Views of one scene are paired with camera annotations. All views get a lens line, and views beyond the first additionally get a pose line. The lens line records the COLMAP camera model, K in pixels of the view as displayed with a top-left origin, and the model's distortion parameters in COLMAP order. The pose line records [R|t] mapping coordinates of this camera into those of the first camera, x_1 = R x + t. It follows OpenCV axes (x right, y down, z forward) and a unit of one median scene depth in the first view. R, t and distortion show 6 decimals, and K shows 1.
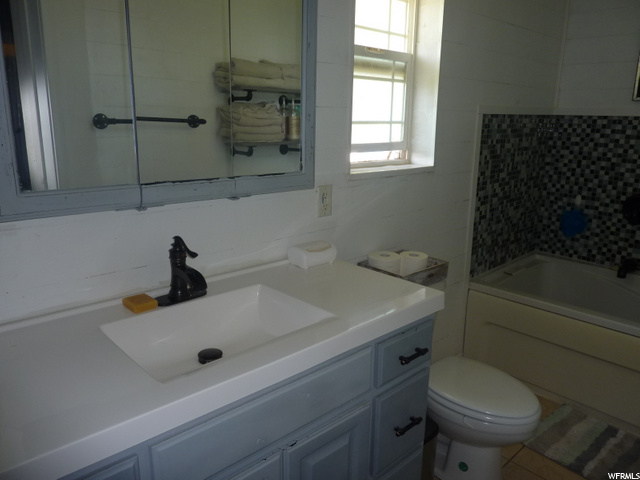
lens RADIAL K [[474.1, 0, 321.5], [0, 474.1, 241.1], [0, 0, 1]] dist [-0.012920, -0.022059]
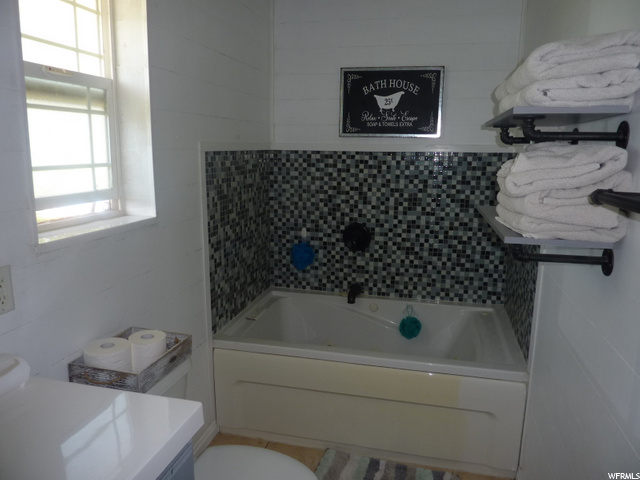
lens RADIAL K [[474.1, 0, 322.3], [0, 474.1, 239.2], [0, 0, 1]] dist [-0.012920, -0.022059]
pose [[0.831450, -0.104228, 0.545735, 0.022372], [0.134475, 0.990793, -0.015650, -0.059759], [-0.539080, 0.086400, 0.837811, 0.144825]]
